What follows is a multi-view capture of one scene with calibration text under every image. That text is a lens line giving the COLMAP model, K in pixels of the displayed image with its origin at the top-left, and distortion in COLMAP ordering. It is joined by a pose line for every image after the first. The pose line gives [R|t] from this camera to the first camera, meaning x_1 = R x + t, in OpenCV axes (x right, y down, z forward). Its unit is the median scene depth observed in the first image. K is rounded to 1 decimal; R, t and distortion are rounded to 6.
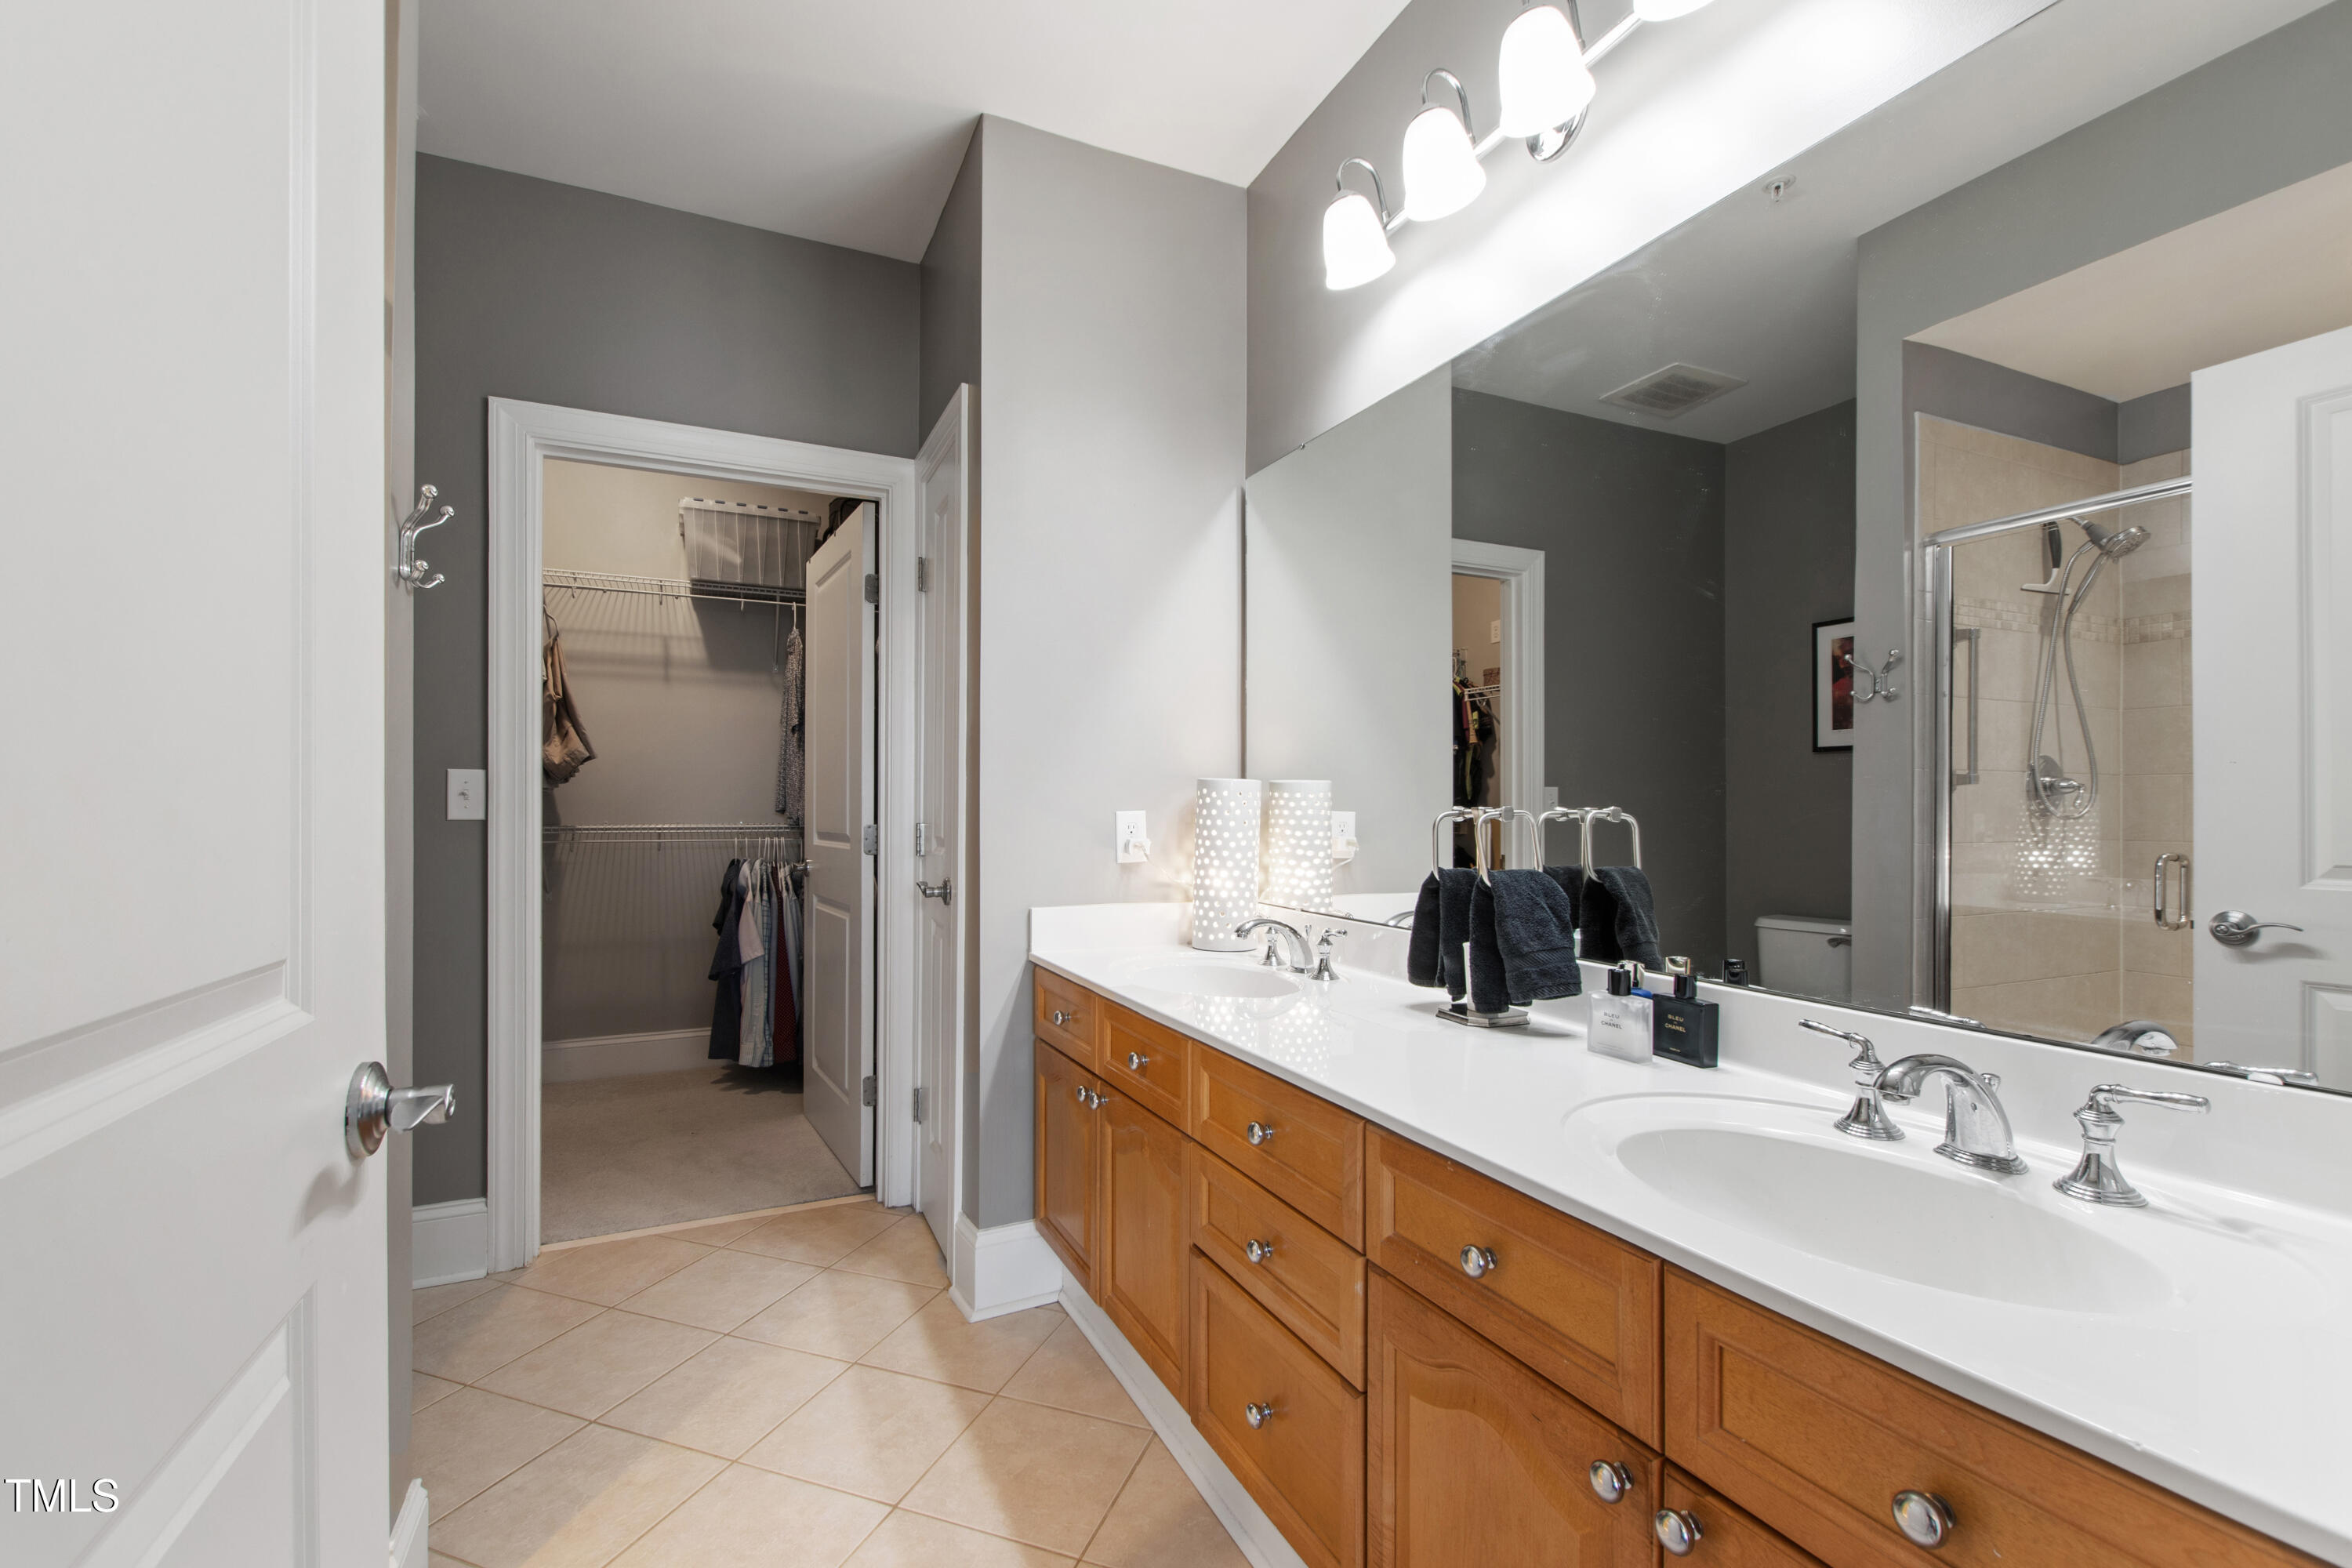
lens RADIAL K [[1024.5, 0, 1170.8], [0, 1024.5, 814.4], [0, 0, 1]] dist [0.008881, -0.006088]
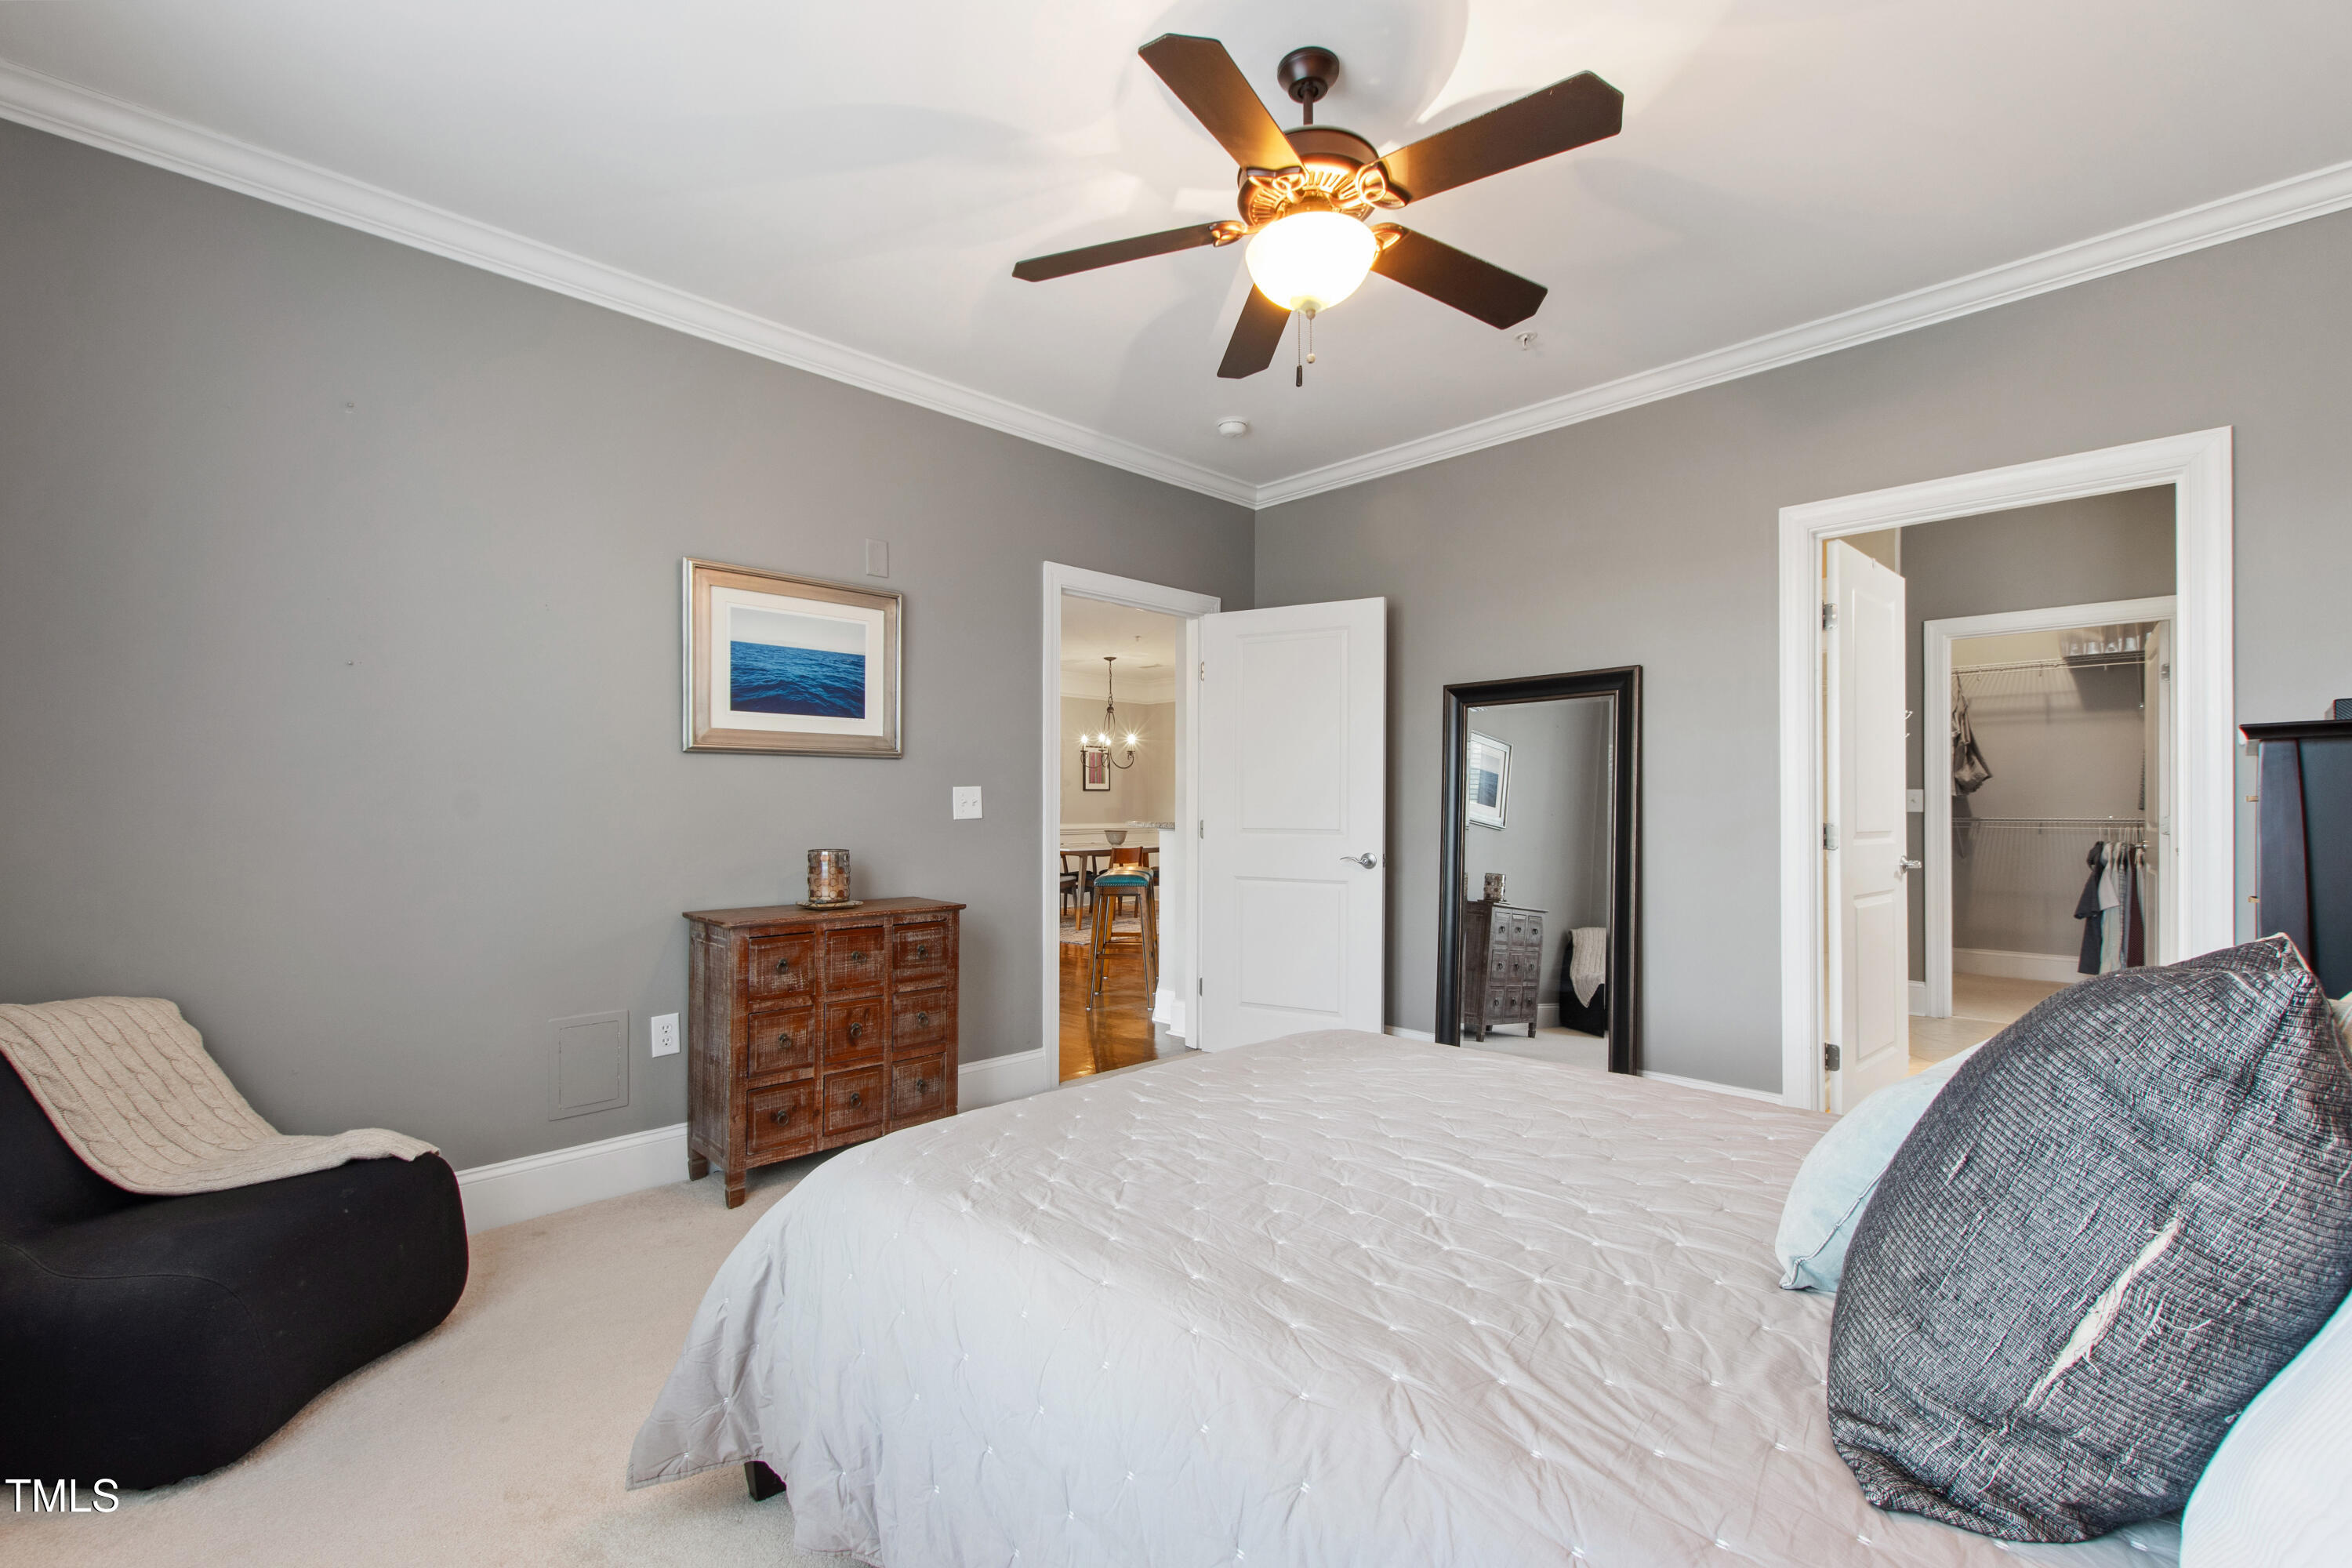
lens RADIAL K [[1019.3, 0, 1167.5], [0, 1019.3, 807.0], [0, 0, 1]] dist [0.004953, -0.000093]
pose [[0.340912, -0.002762, -0.940091, 0.508546], [-0.004584, 0.999979, -0.004600, 0.007290], [0.940084, 0.005878, 0.340892, -0.771773]]
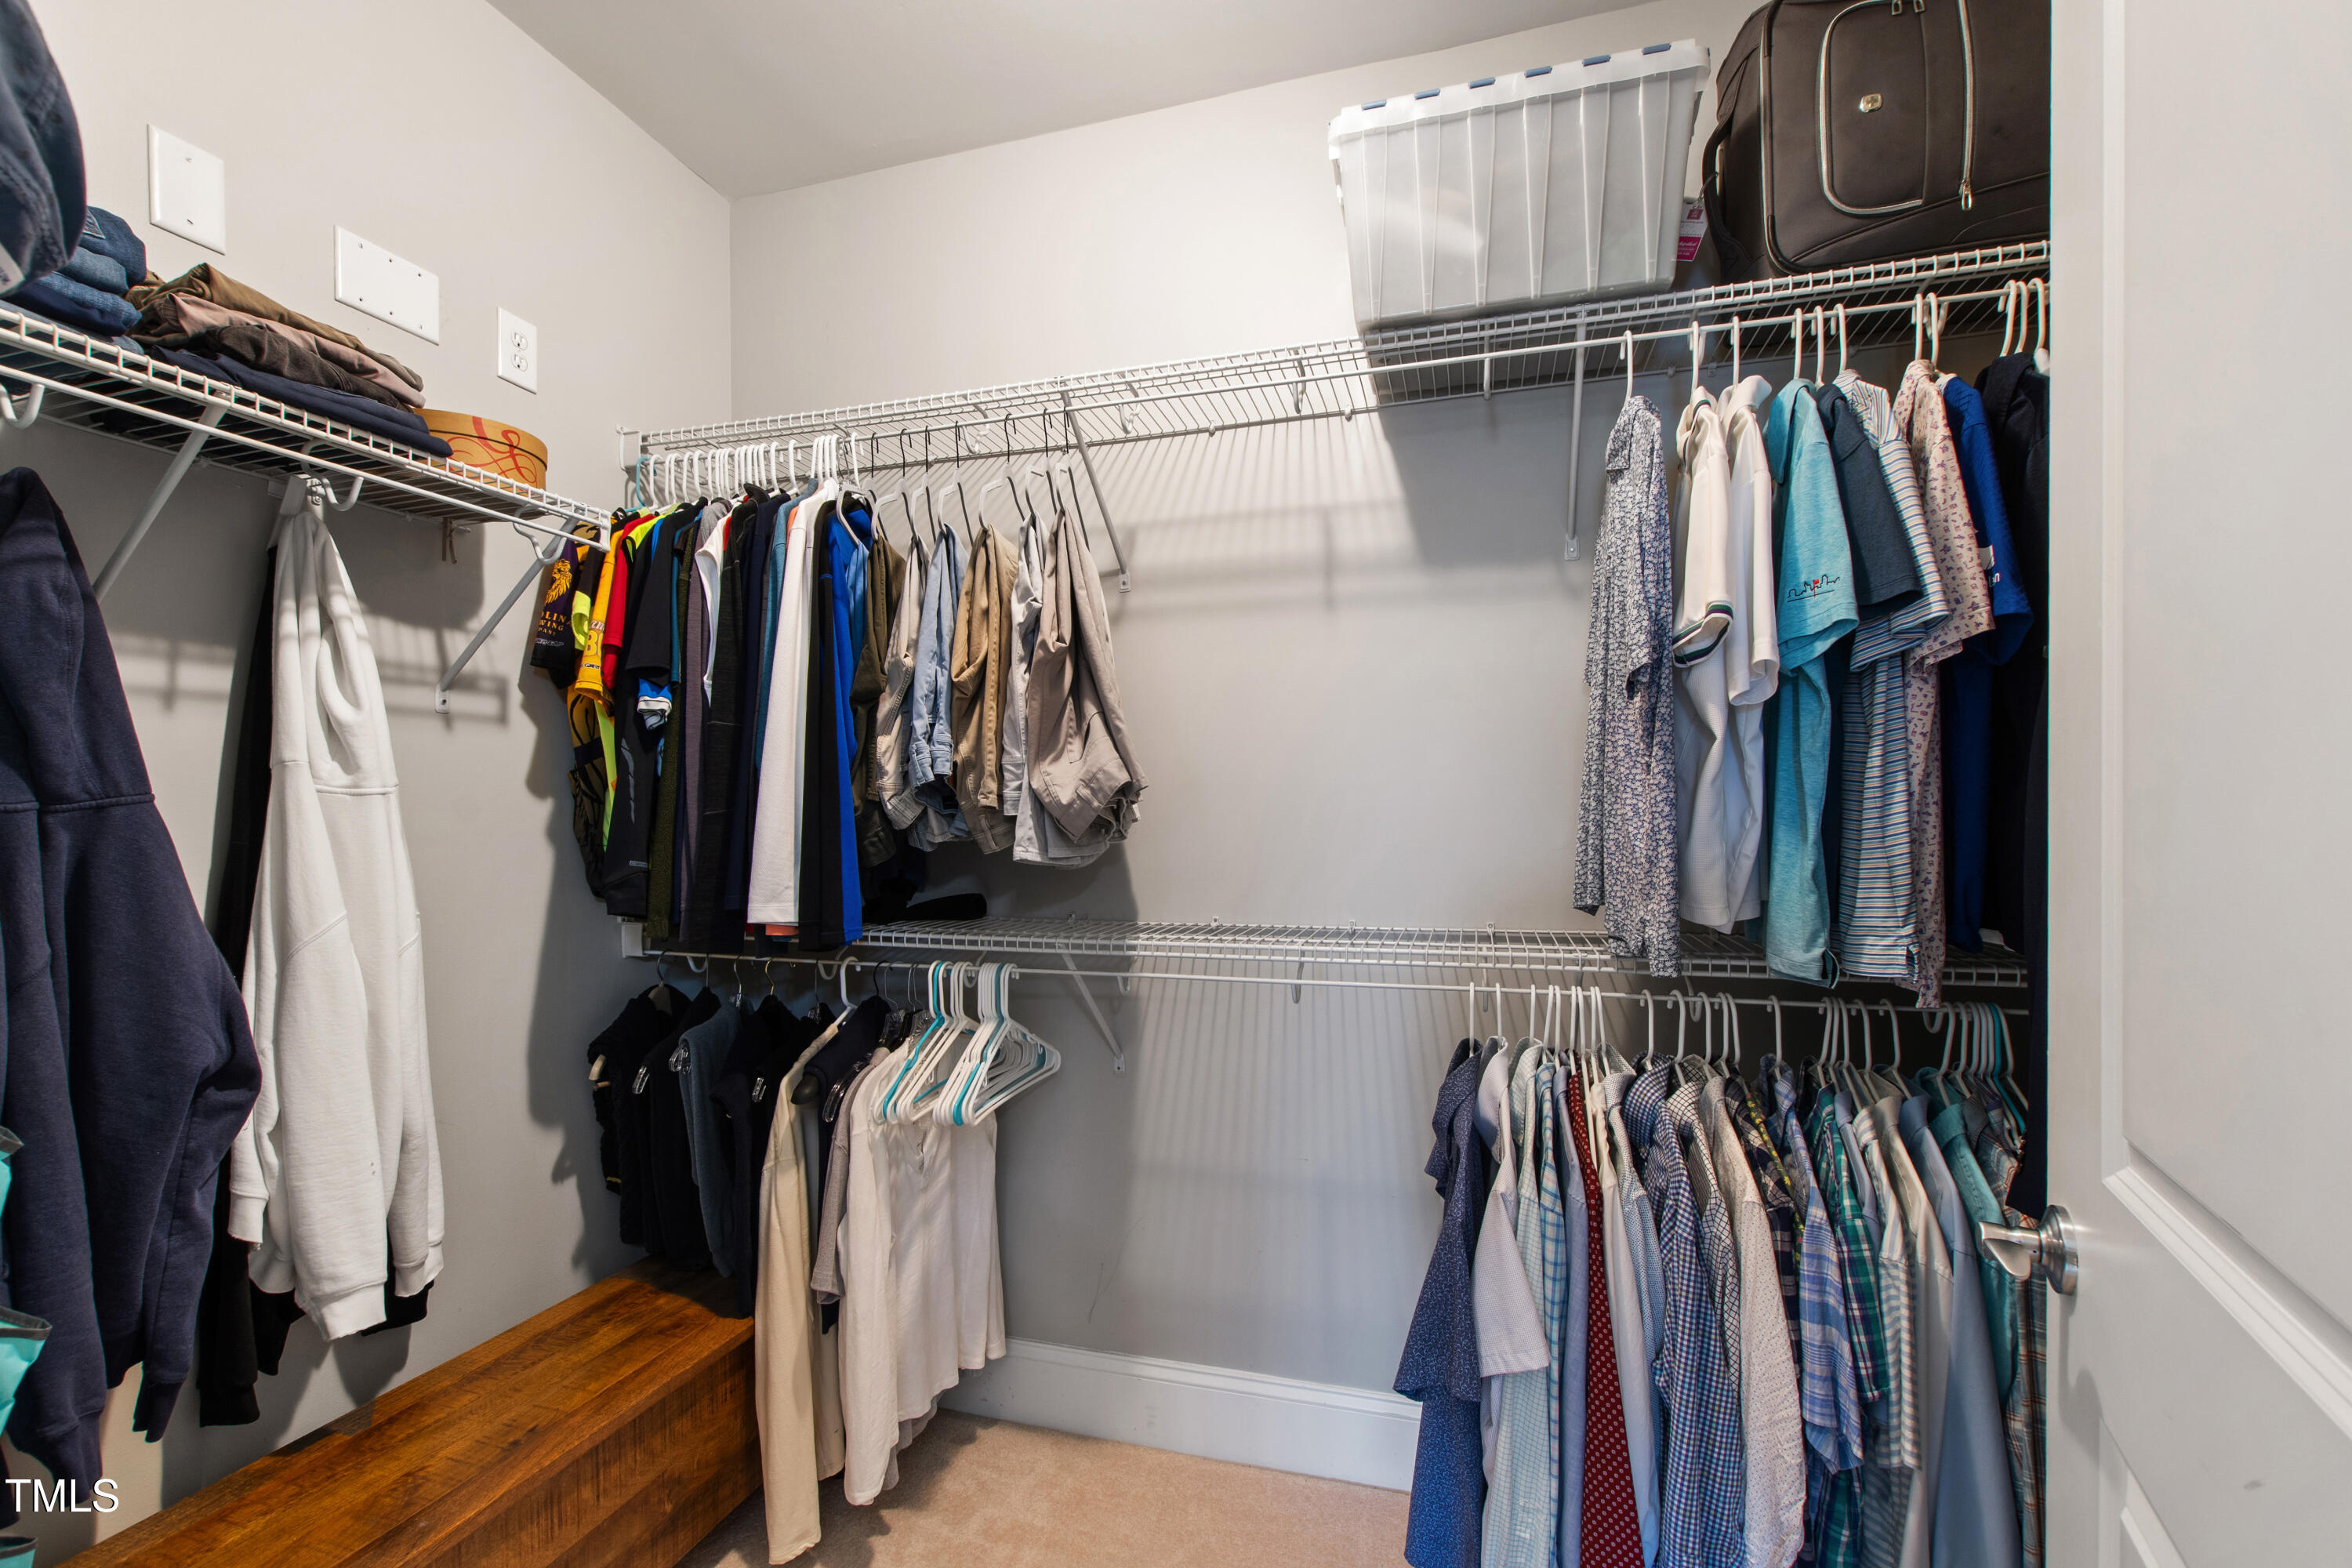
lens RADIAL K [[1019.3, 0, 1167.5], [0, 1019.3, 807.0], [0, 0, 1]] dist [0.004953, -0.000093]
pose [[0.744207, -0.010476, -0.667867, -0.258907], [-0.001939, 0.999839, -0.017845, -0.036050], [0.667946, 0.014575, 0.744067, 0.652955]]
